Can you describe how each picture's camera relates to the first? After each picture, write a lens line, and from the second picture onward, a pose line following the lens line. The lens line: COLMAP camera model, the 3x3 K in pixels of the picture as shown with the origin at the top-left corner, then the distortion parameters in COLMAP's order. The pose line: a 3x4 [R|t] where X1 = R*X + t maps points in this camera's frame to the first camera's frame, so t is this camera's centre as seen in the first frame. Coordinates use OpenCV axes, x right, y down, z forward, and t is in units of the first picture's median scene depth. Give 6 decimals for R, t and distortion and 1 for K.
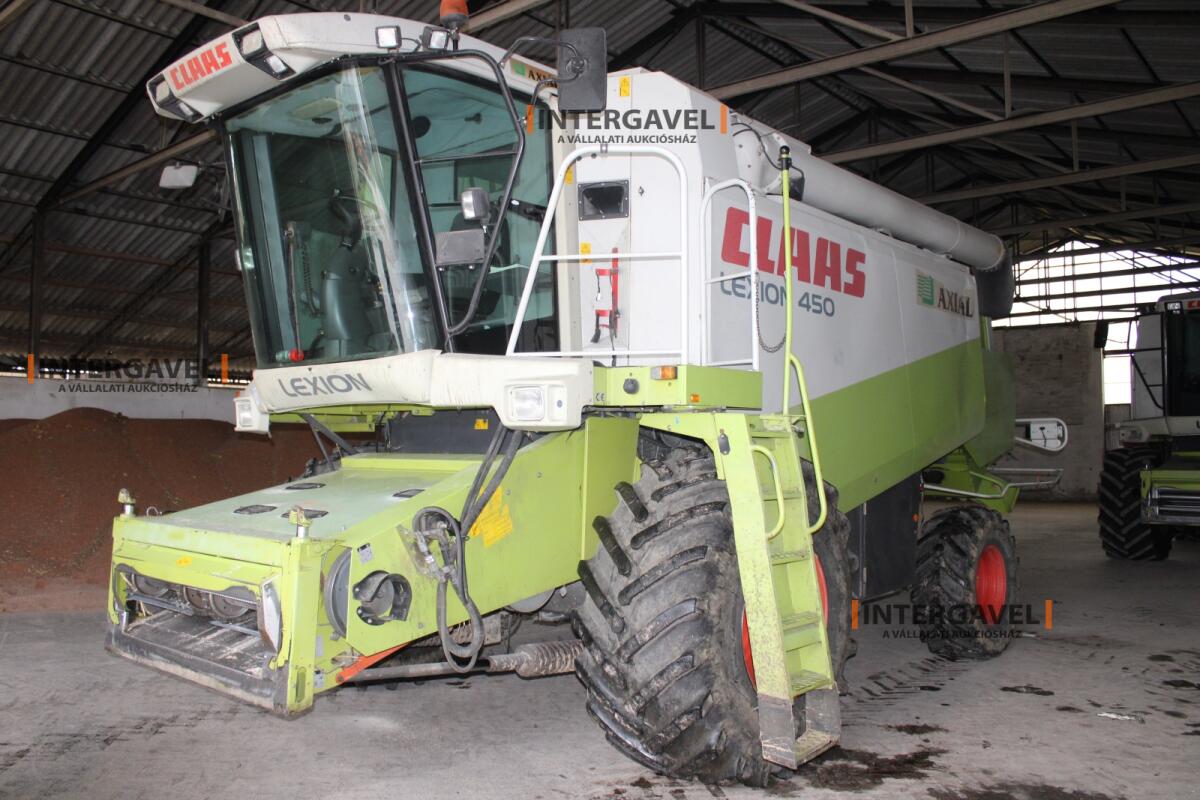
lens RADIAL K [[1003.7, 0, 589.2], [0, 1003.7, 404.6], [0, 0, 1]] dist [-0.162636, 0.152314]
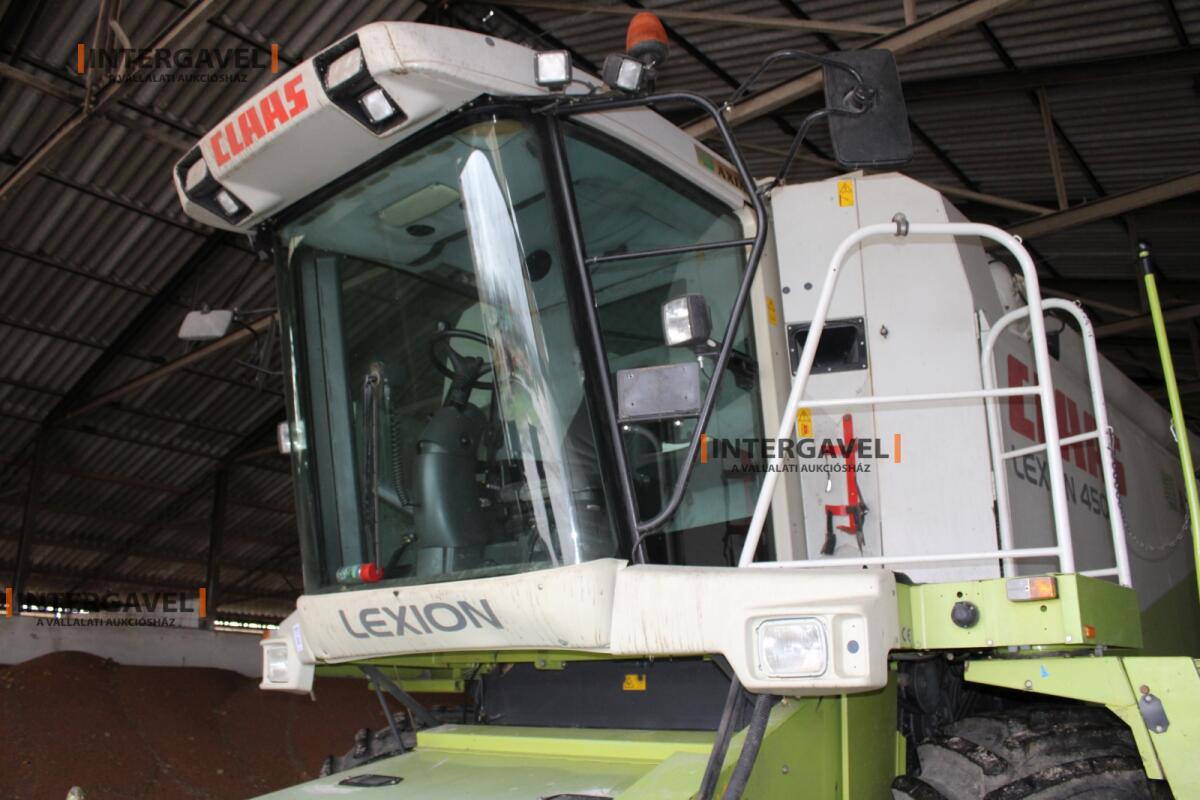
lens RADIAL K [[1003.7, 0, 589.2], [0, 1003.7, 404.6], [0, 0, 1]] dist [-0.162636, 0.152314]
pose [[0.999949, -0.002703, -0.009680, -0.145948], [0.000250, 0.969536, -0.244949, 0.002014], [0.010047, 0.244934, 0.969488, 0.348513]]
